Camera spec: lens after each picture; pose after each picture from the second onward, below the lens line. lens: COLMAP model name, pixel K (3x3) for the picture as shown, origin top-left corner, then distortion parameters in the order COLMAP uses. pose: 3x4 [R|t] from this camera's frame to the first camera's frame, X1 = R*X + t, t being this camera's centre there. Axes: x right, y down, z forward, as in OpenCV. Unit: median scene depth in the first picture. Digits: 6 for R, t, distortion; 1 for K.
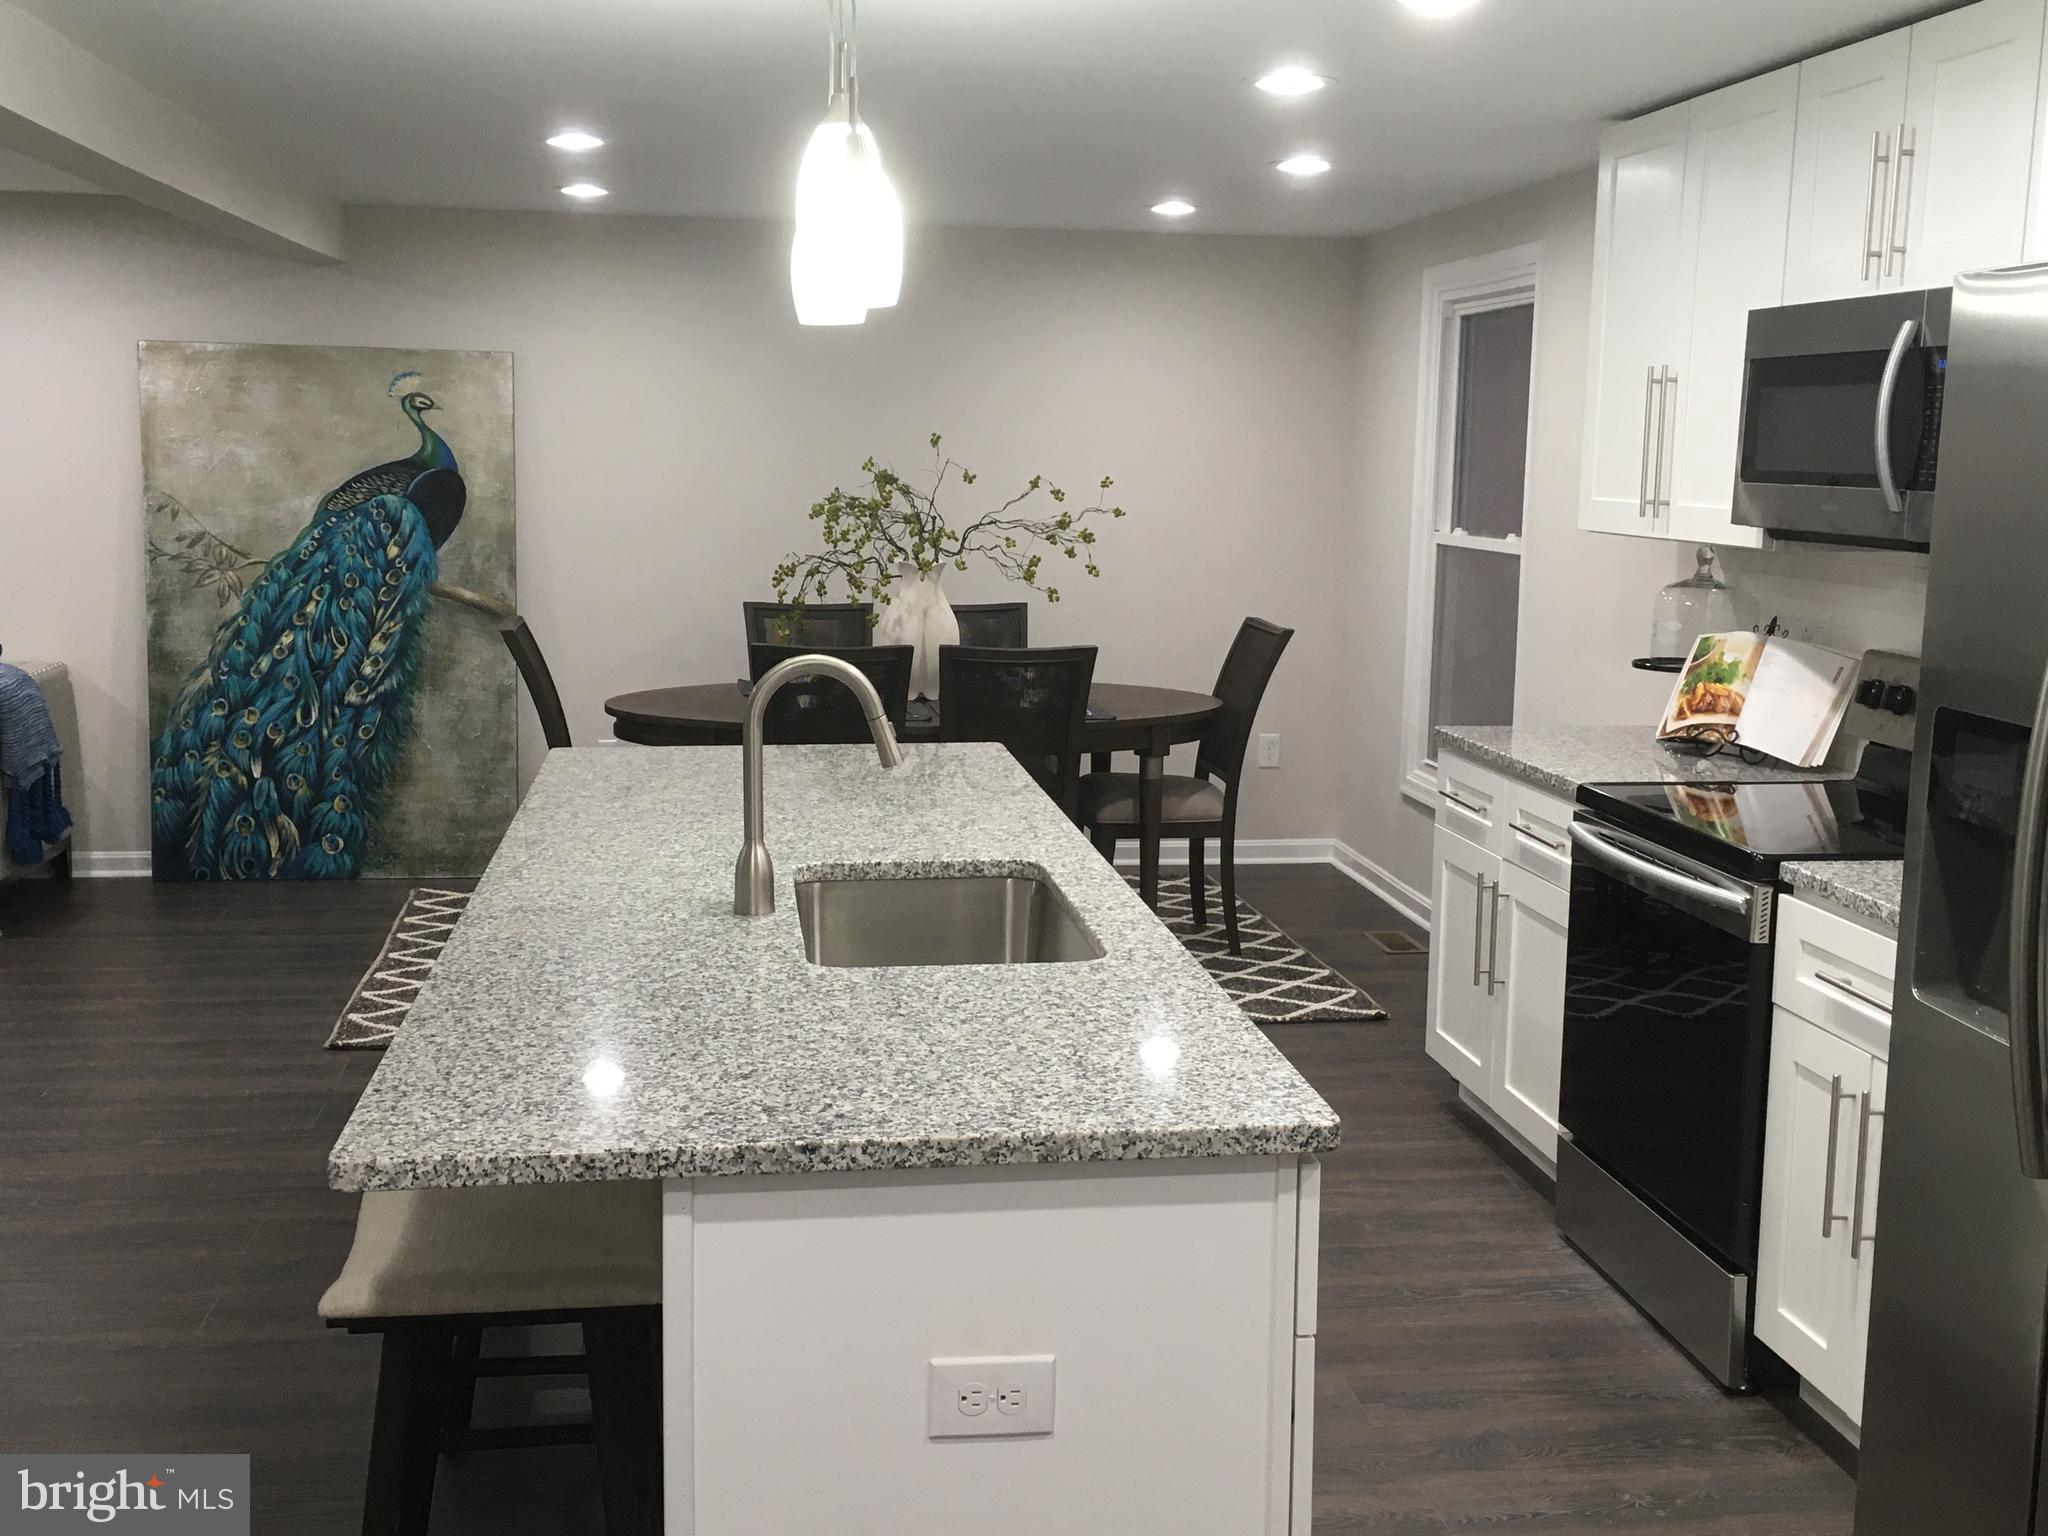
lens RADIAL K [[2165.1, 0, 1023.9], [0, 2165.1, 769.9], [0, 0, 1]] dist [0.047068, 0.000000]
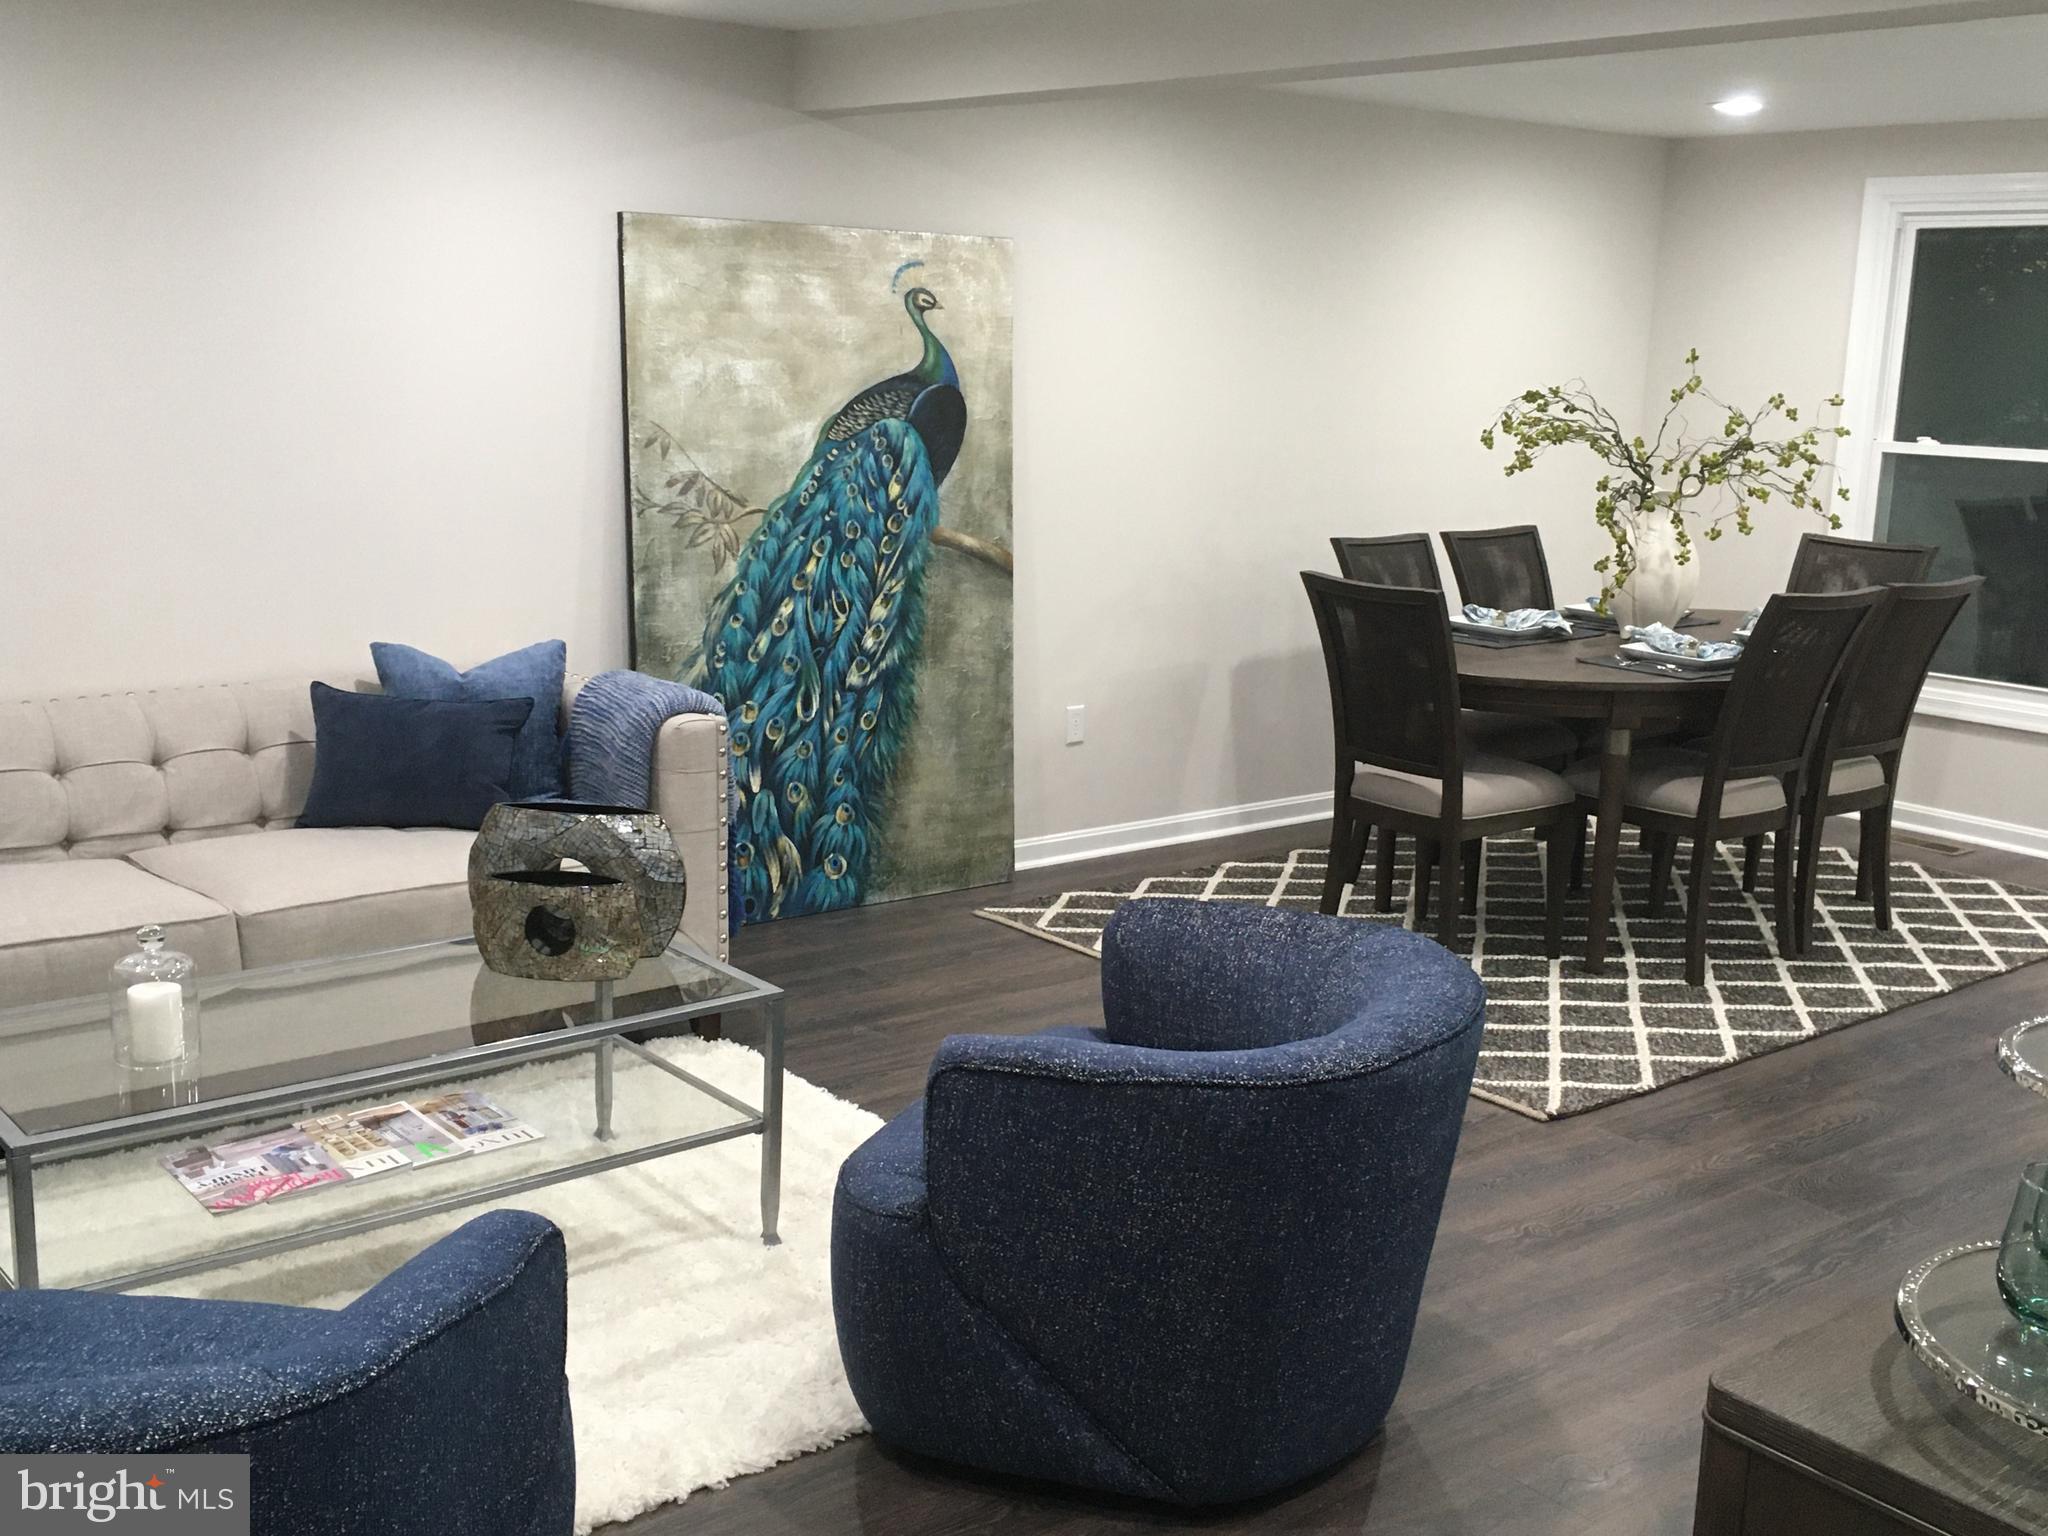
lens RADIAL K [[2165.1, 0, 1023.2], [0, 2165.1, 767.1], [0, 0, 1]] dist [0.047068, 0.000000]
pose [[0.862316, -0.093049, 0.497748, -0.651712], [0.060849, 0.994890, 0.080569, -0.061126], [-0.502702, -0.039188, 0.863571, 0.292901]]
